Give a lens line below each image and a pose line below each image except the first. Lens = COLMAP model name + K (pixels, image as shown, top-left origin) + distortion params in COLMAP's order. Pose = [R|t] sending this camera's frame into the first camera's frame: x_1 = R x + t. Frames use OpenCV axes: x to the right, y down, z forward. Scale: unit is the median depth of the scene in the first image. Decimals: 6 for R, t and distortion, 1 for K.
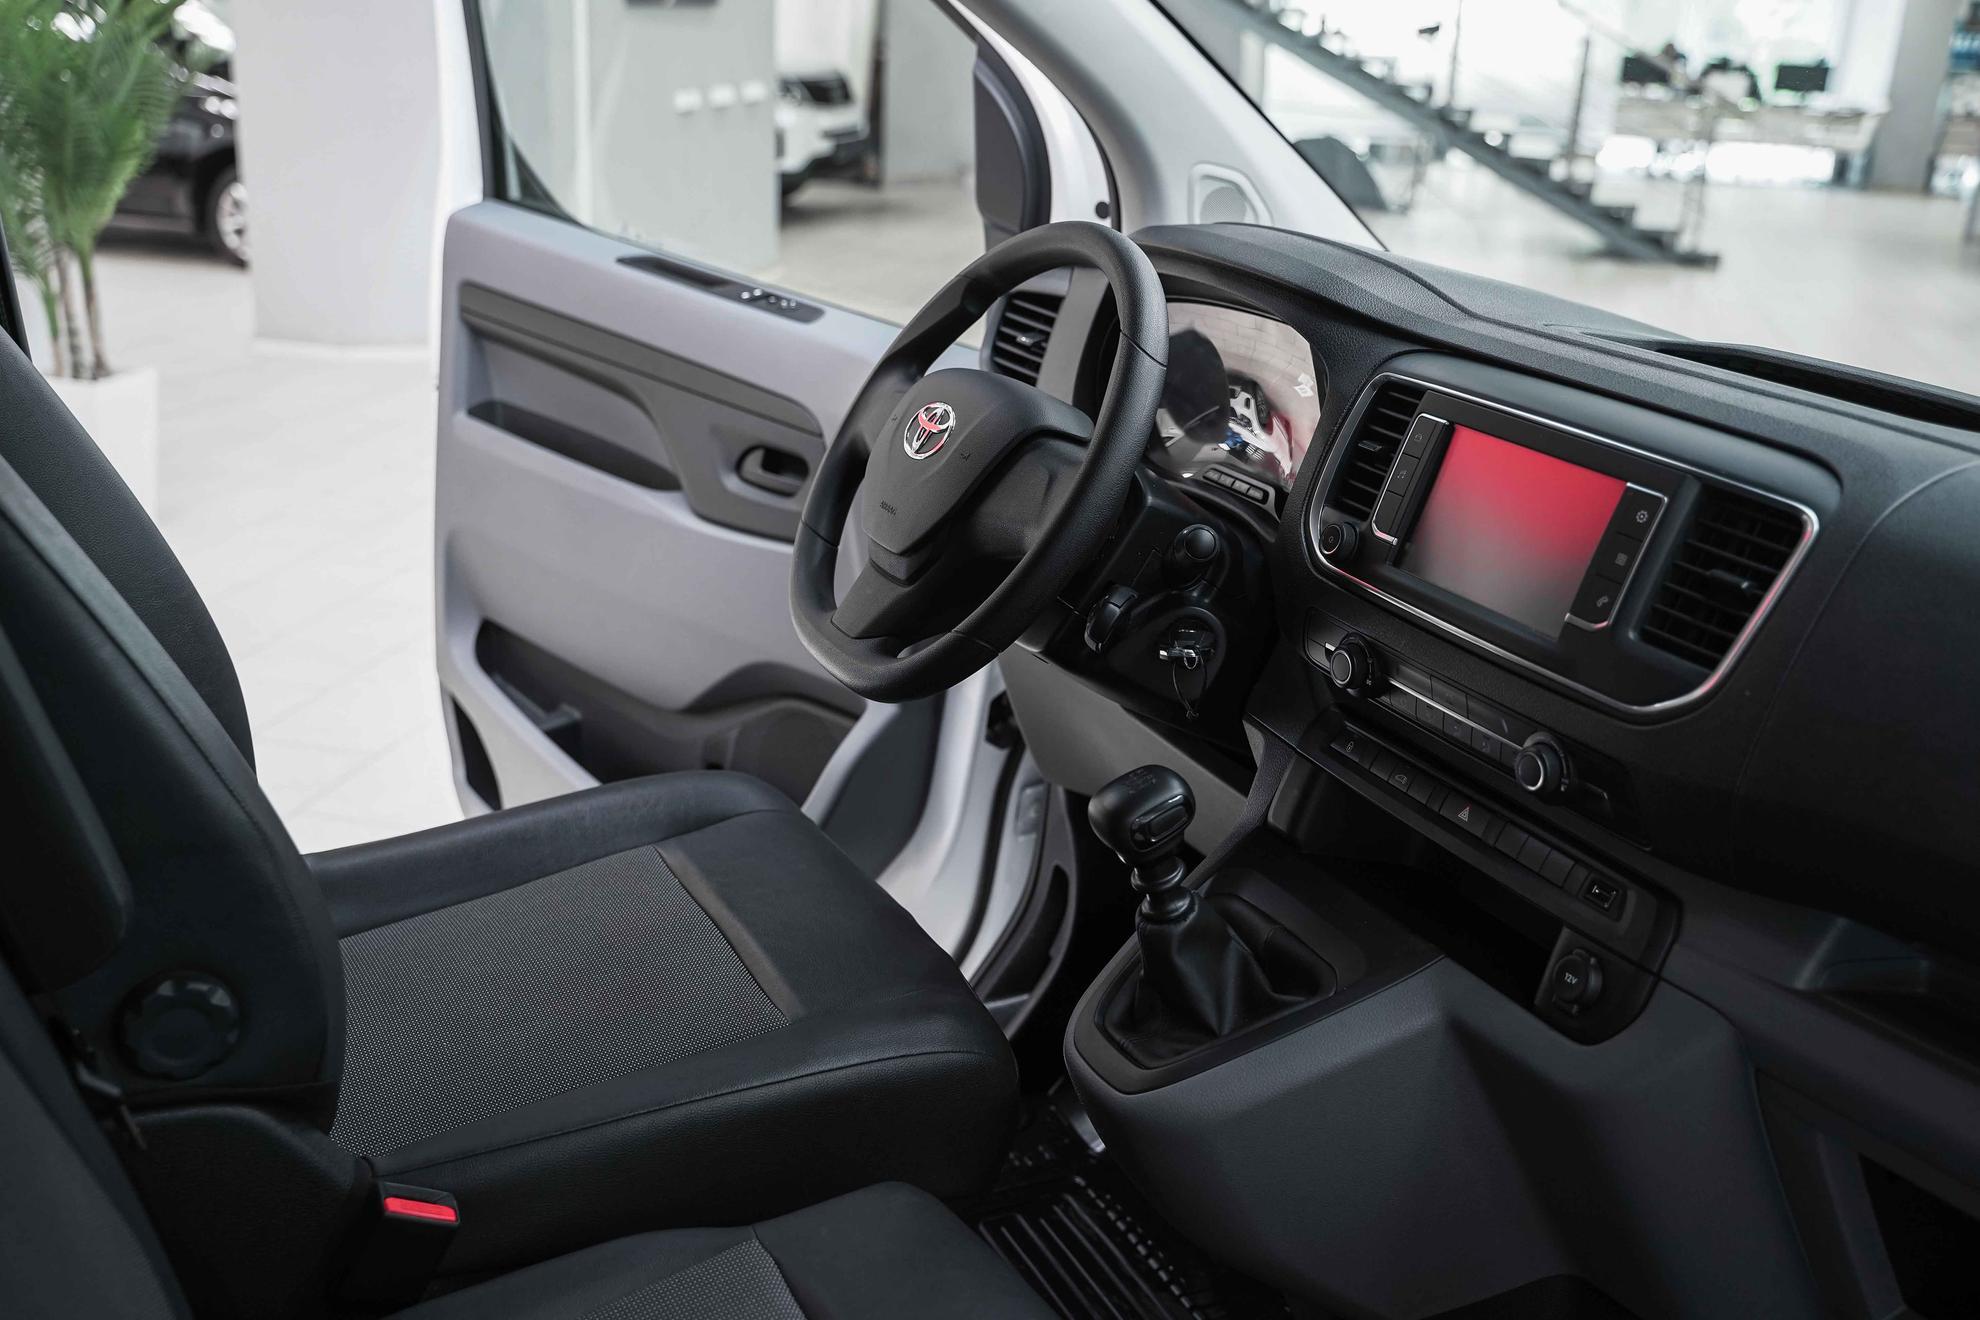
lens RADIAL K [[2013.1, 0, 986.8], [0, 2013.1, 659.7], [0, 0, 1]] dist [-0.005798, 0.000000]
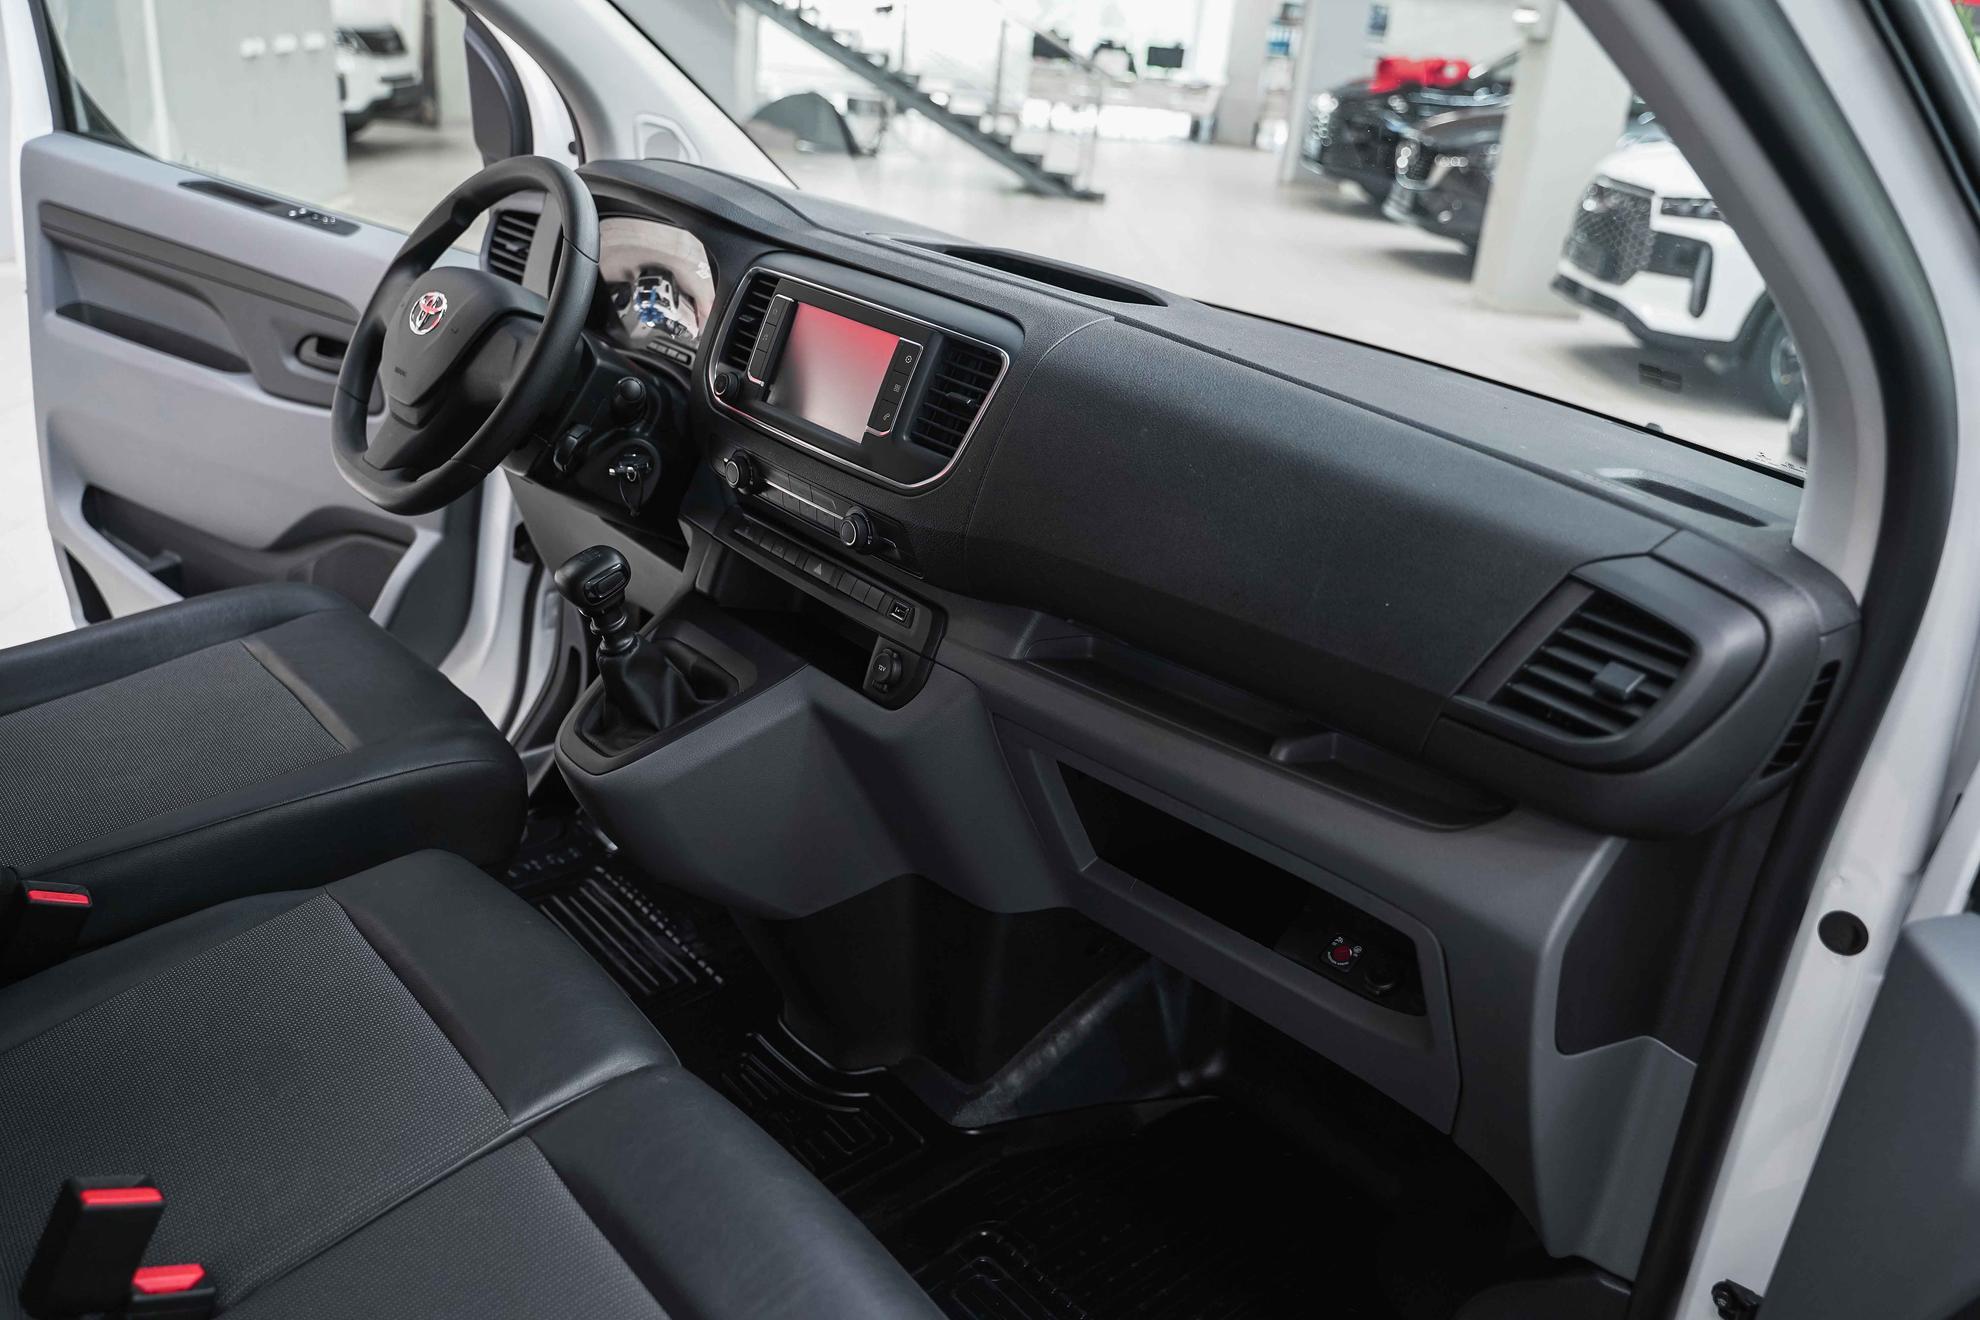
lens RADIAL K [[1580.2, 0, 996.0], [0, 1580.2, 659.9], [0, 0, 1]] dist [-0.020427, 0.013399]
pose [[0.963131, -0.065185, 0.261015, 0.037466], [0.041024, 0.994441, 0.096974, 0.024326], [-0.265886, -0.082691, 0.960452, -0.105305]]
